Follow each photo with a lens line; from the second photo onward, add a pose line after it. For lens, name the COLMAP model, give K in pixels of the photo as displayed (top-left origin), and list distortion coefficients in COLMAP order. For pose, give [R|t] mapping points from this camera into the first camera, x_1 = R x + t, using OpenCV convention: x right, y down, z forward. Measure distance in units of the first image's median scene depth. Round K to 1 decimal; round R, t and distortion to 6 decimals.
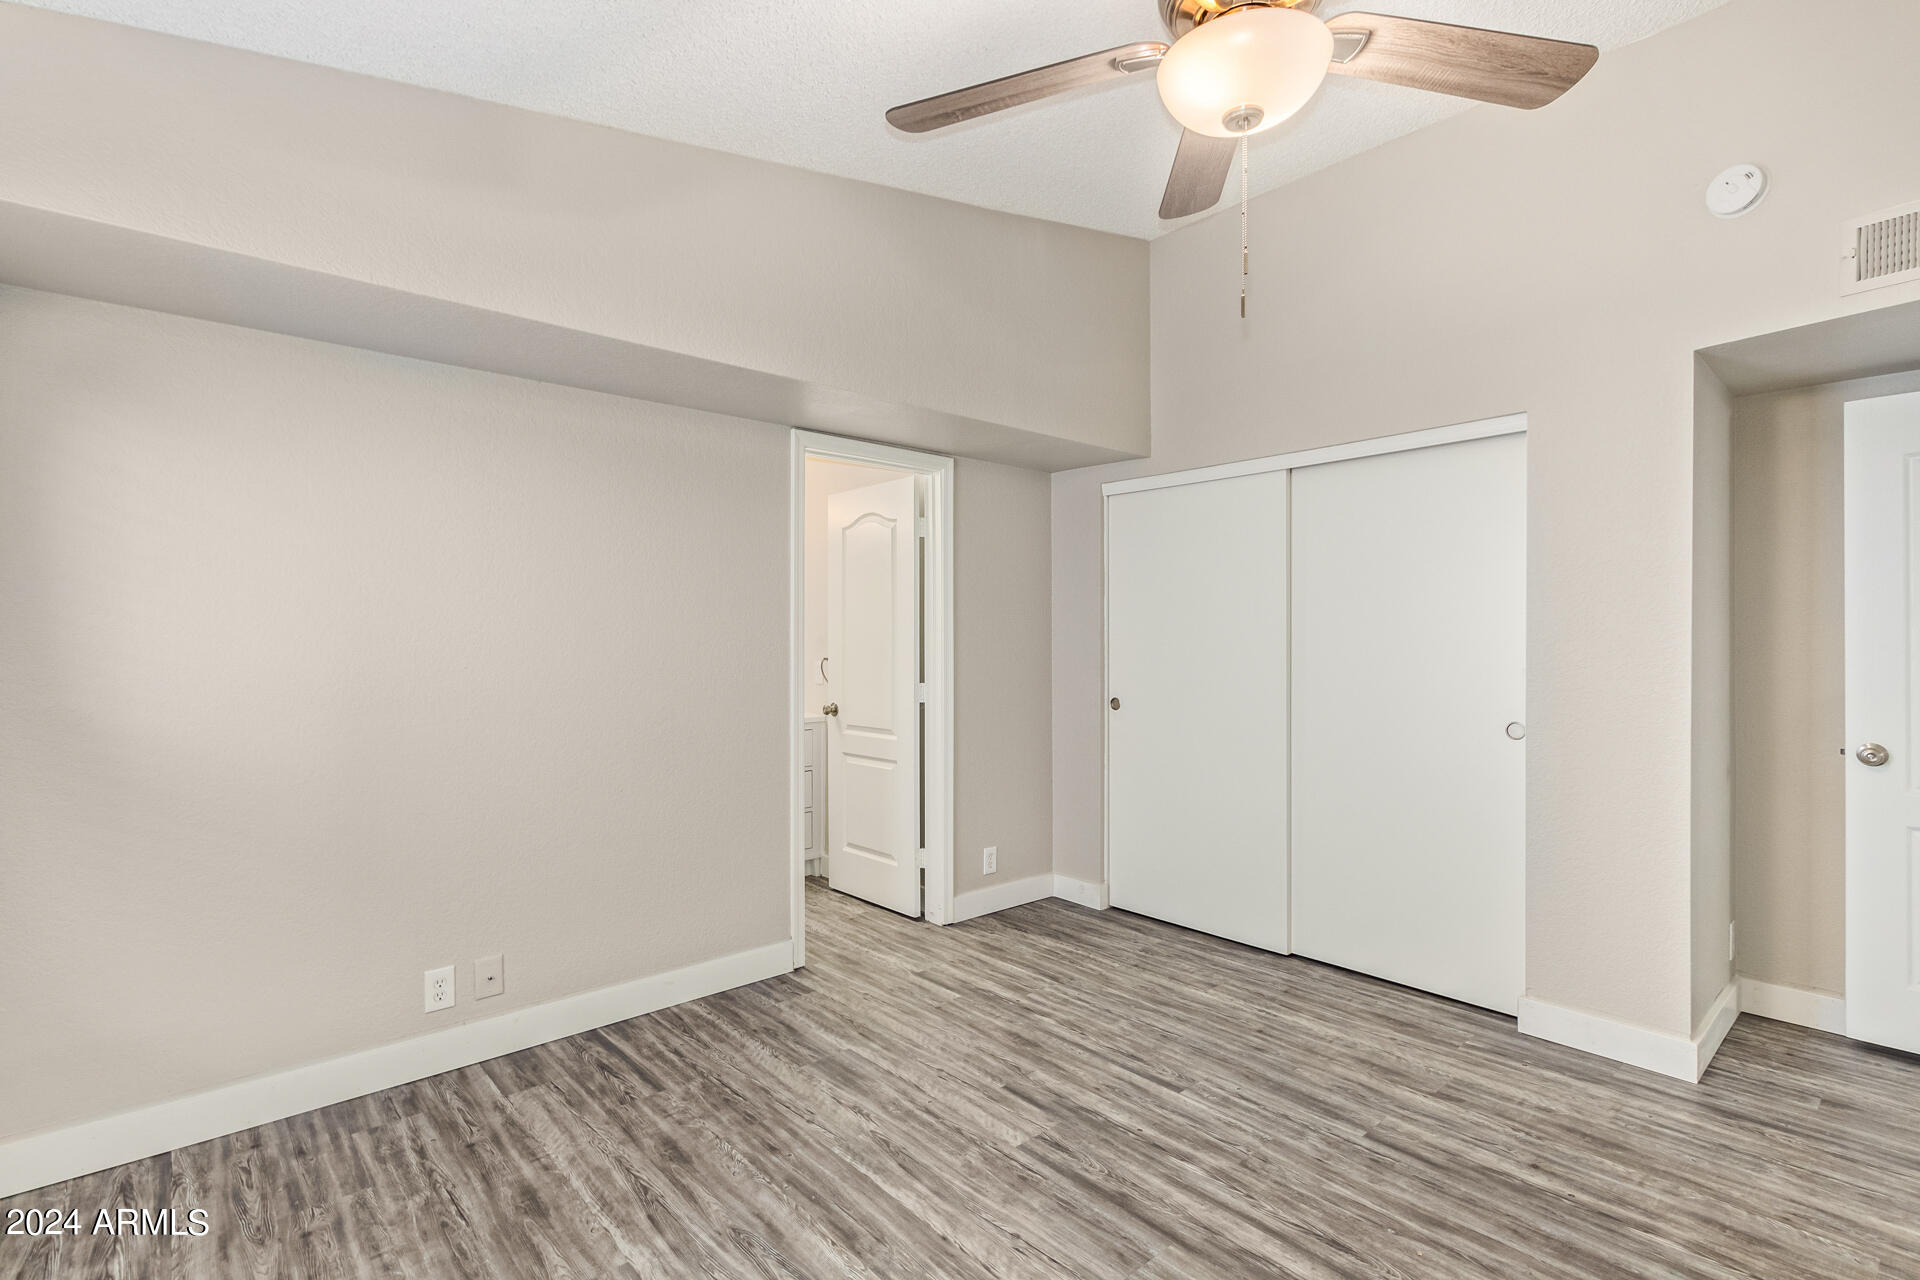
lens RADIAL K [[895.8, 0, 939.5], [0, 895.8, 627.3], [0, 0, 1]] dist [0.005118, -0.003614]
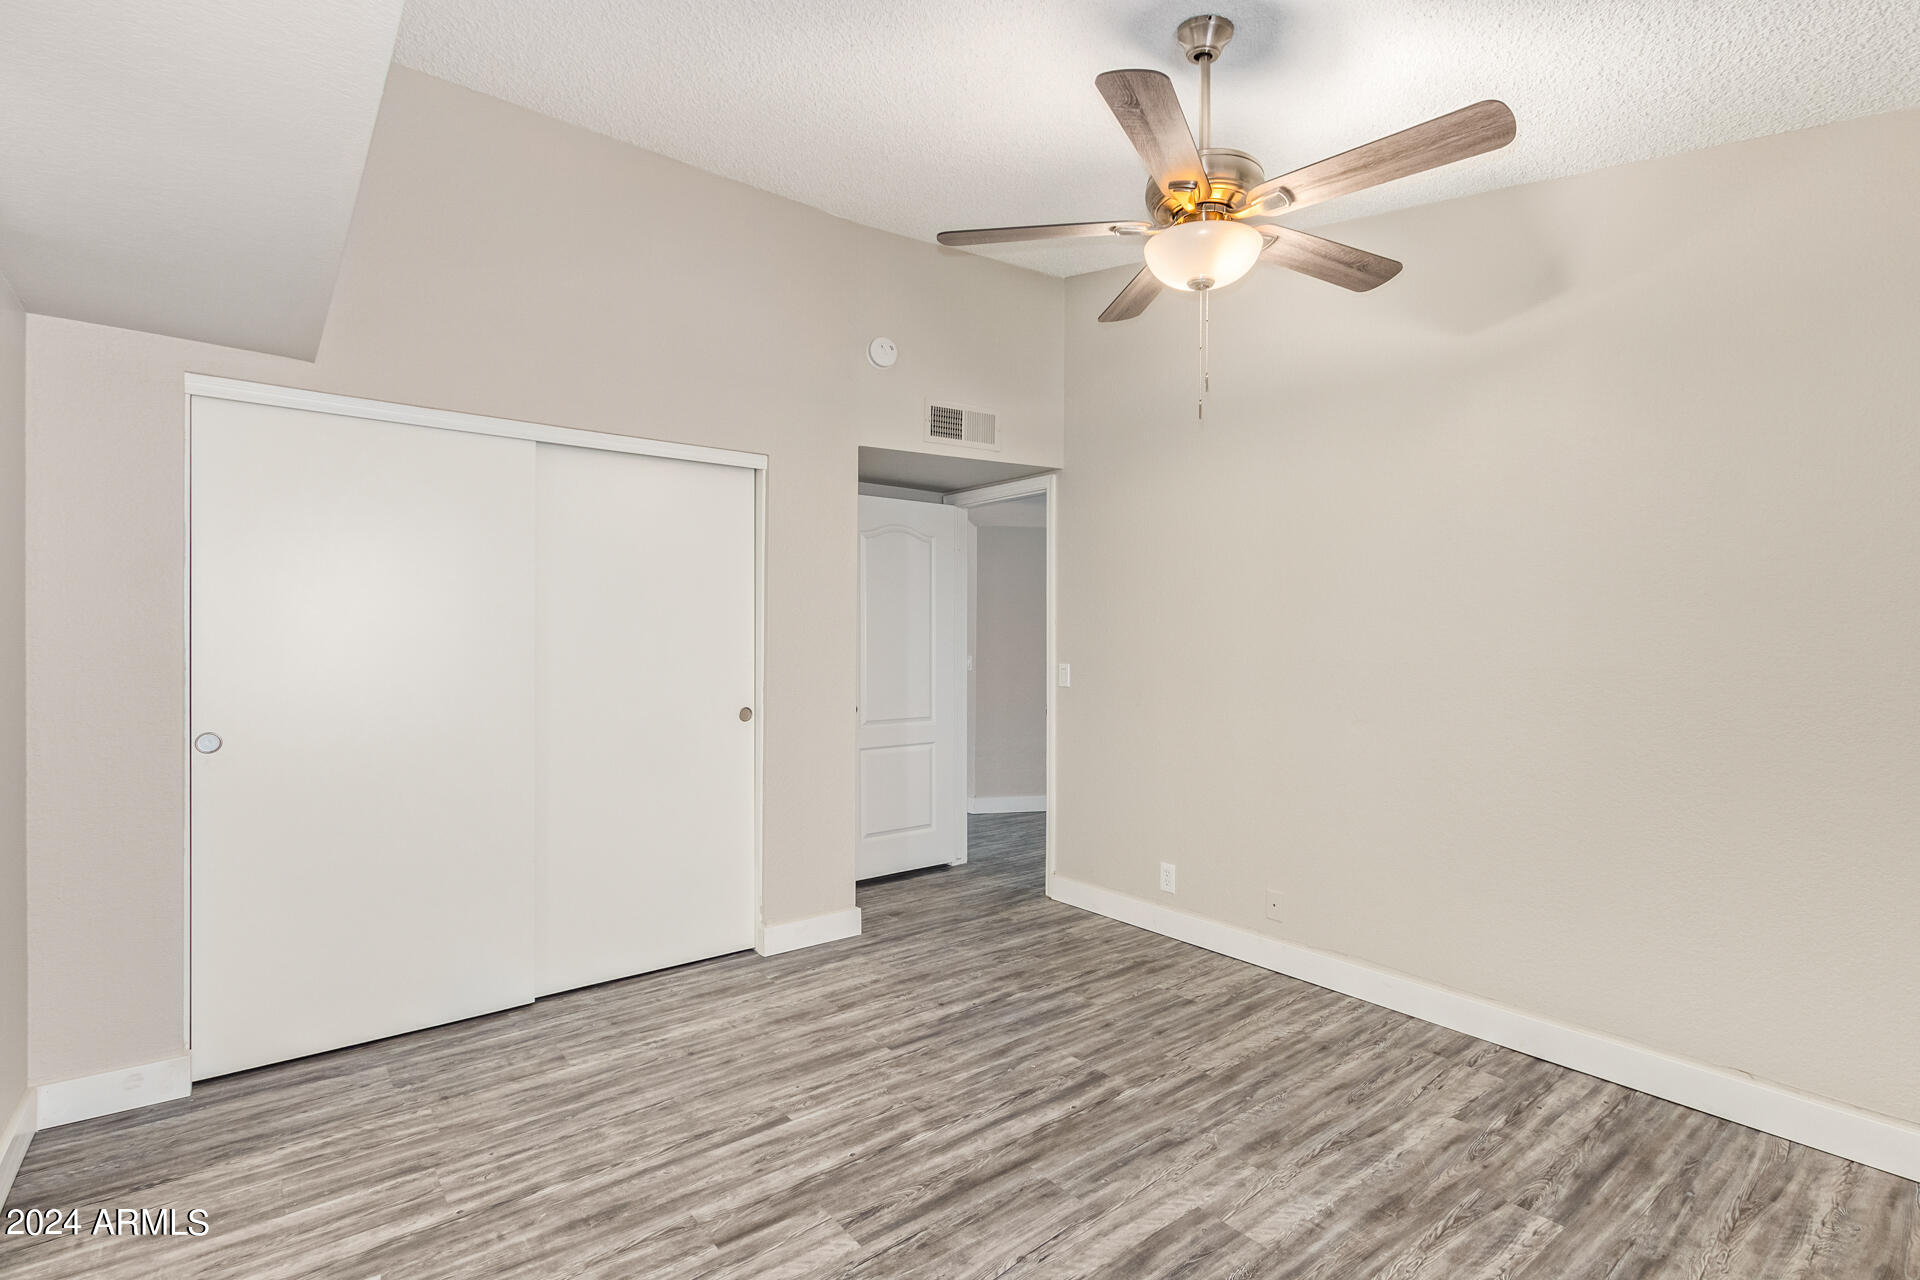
lens RADIAL K [[895.8, 0, 941.3], [0, 895.8, 633.6], [0, 0, 1]] dist [0.005118, -0.003614]
pose [[0.043322, 0.006347, 0.999041, -0.652181], [-0.014557, 0.999878, -0.005721, 0.000416], [-0.998955, -0.014295, 0.043410, 0.760121]]
